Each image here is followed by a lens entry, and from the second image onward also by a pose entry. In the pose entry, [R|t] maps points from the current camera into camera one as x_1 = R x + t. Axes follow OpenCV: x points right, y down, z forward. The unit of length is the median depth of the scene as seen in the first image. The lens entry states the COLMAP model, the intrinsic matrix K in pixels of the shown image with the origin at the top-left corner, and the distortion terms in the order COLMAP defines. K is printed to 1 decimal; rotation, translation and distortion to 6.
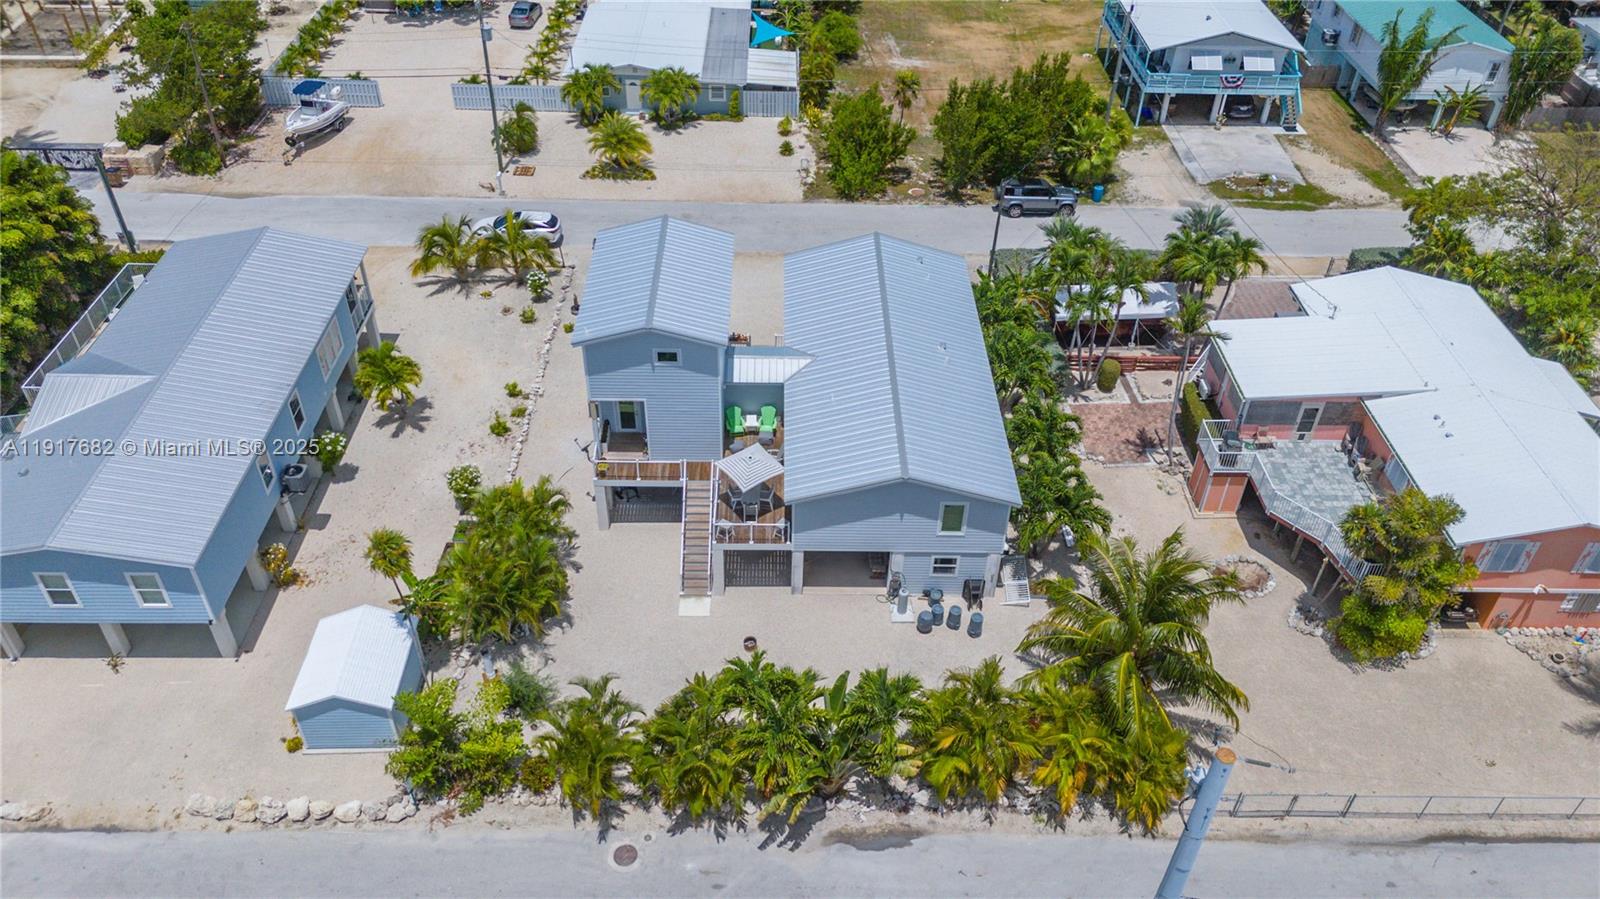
lens RADIAL K [[1187.2, 0, 806.7], [0, 1187.2, 445.8], [0, 0, 1]] dist [0.055637, -0.053446]
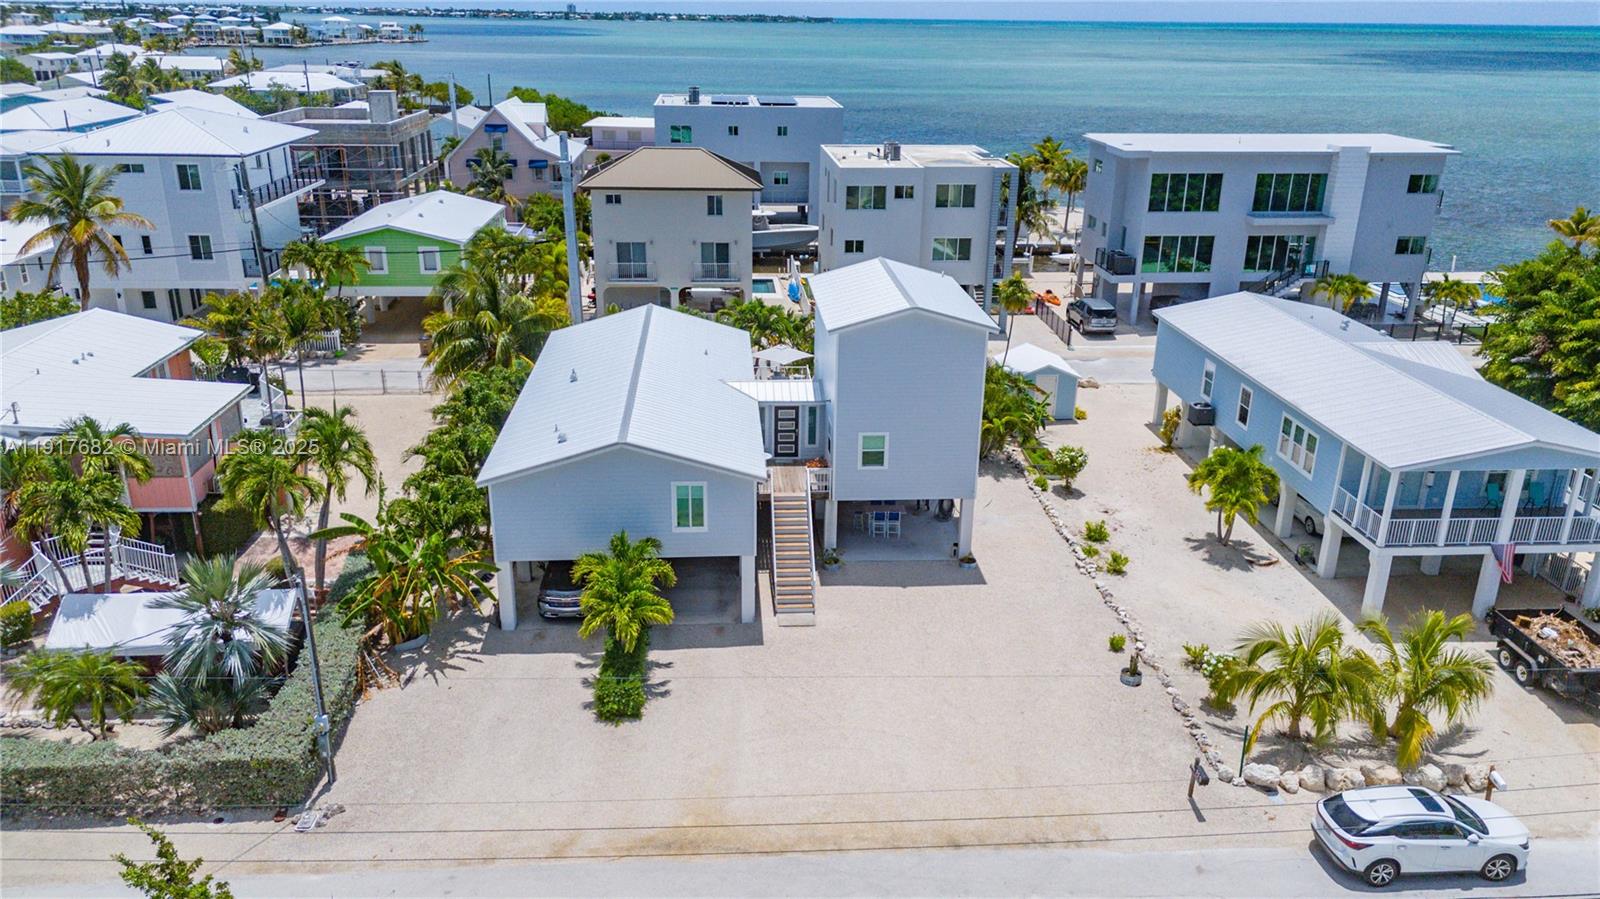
lens RADIAL K [[1172.8, 0, 804.8], [0, 1172.8, 455.2], [0, 0, 1]] dist [0.070284, -0.091219]
pose [[-0.998072, -0.006349, -0.061746, -0.001643], [-0.056363, 0.509403, 0.858680, -0.714221], [0.026002, 0.860505, -0.508779, 1.314657]]
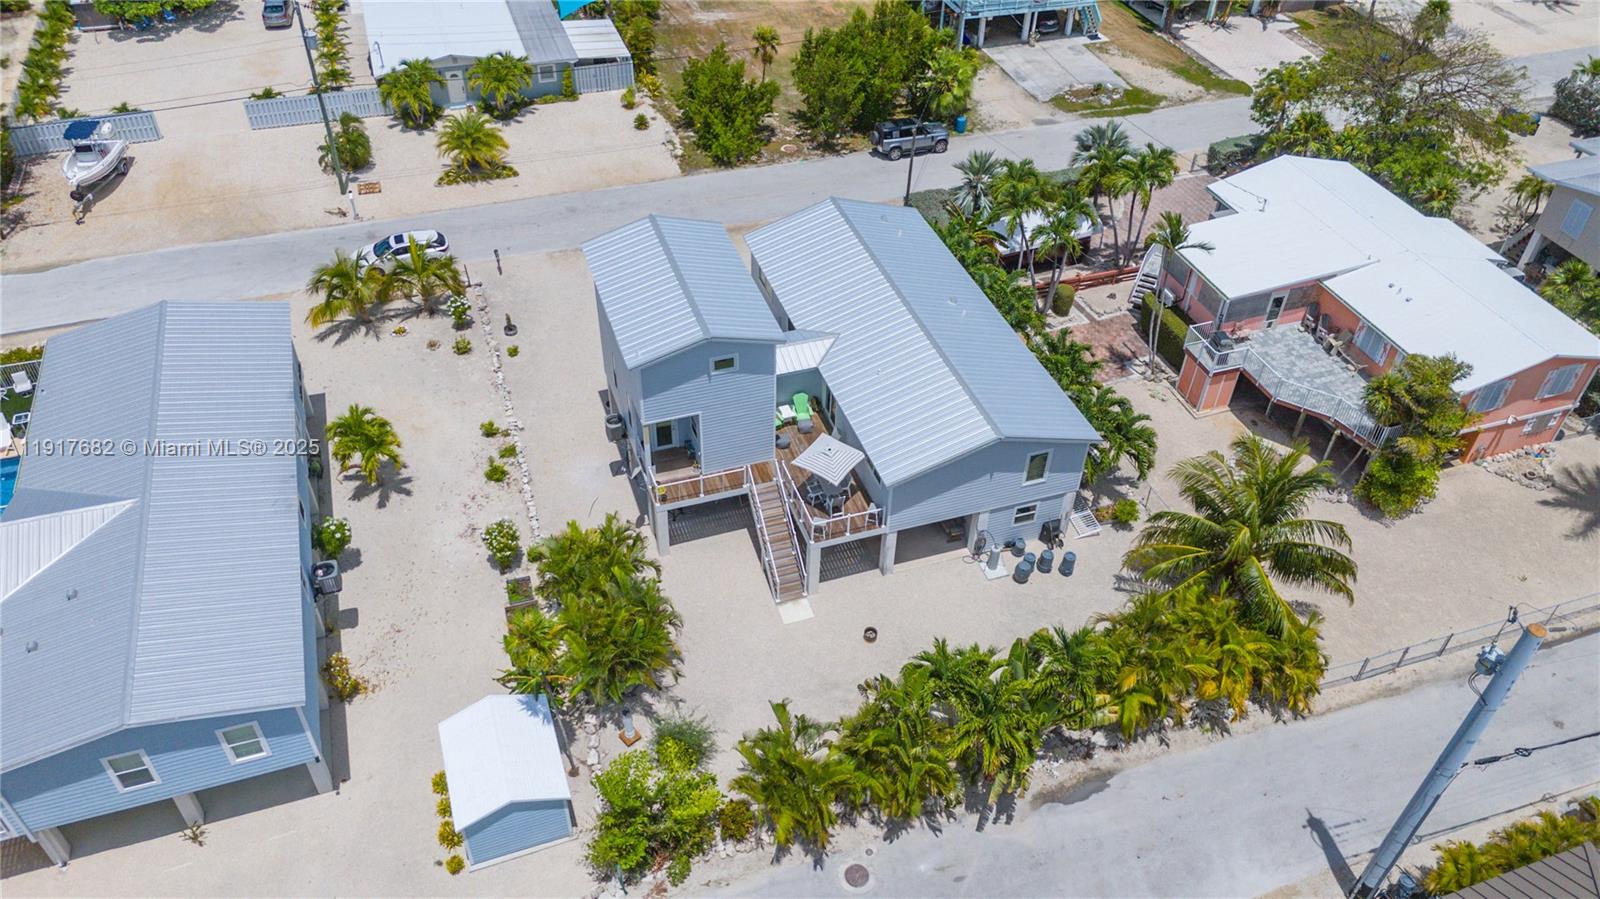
lens RADIAL K [[1187.2, 0, 806.7], [0, 1187.2, 445.8], [0, 0, 1]] dist [0.055637, -0.053446]
pose [[0.949627, -0.205071, 0.236970, -0.234431], [0.193867, 0.978533, 0.069913, -0.051212], [-0.246220, -0.020450, 0.968998, 0.049409]]
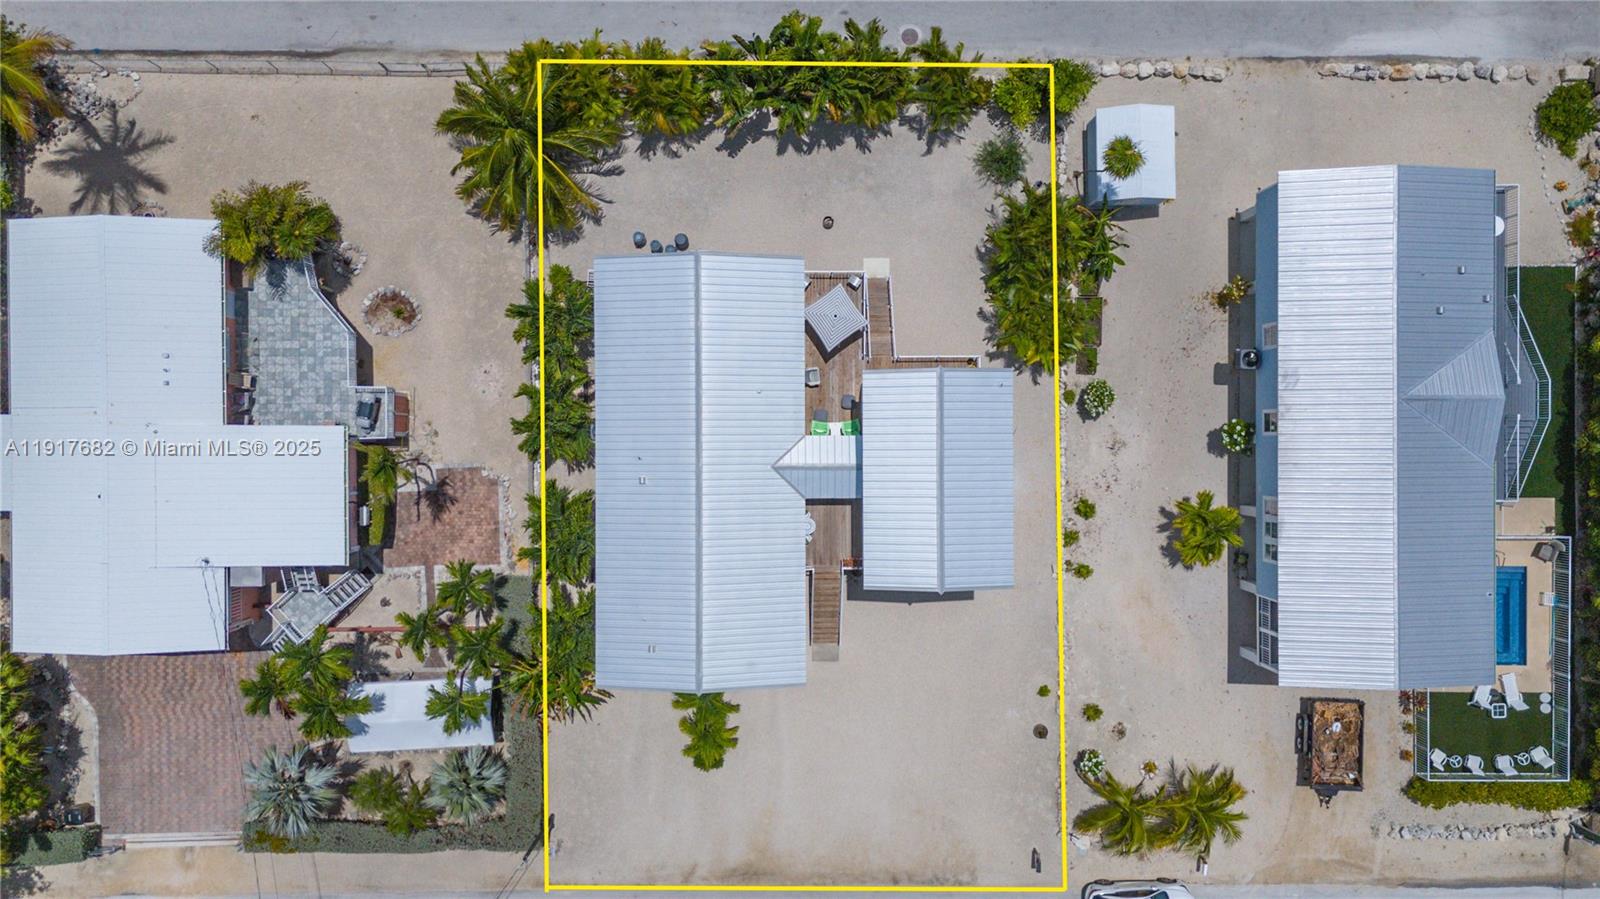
lens RADIAL K [[1172.8, 0, 804.8], [0, 1172.8, 455.2], [0, 0, 1]] dist [0.070284, -0.091219]
pose [[-0.999101, -0.010930, -0.040961, 0.018216], [-0.024906, -0.630529, 0.775766, -0.718328], [-0.034306, 0.776089, 0.629690, 0.337224]]
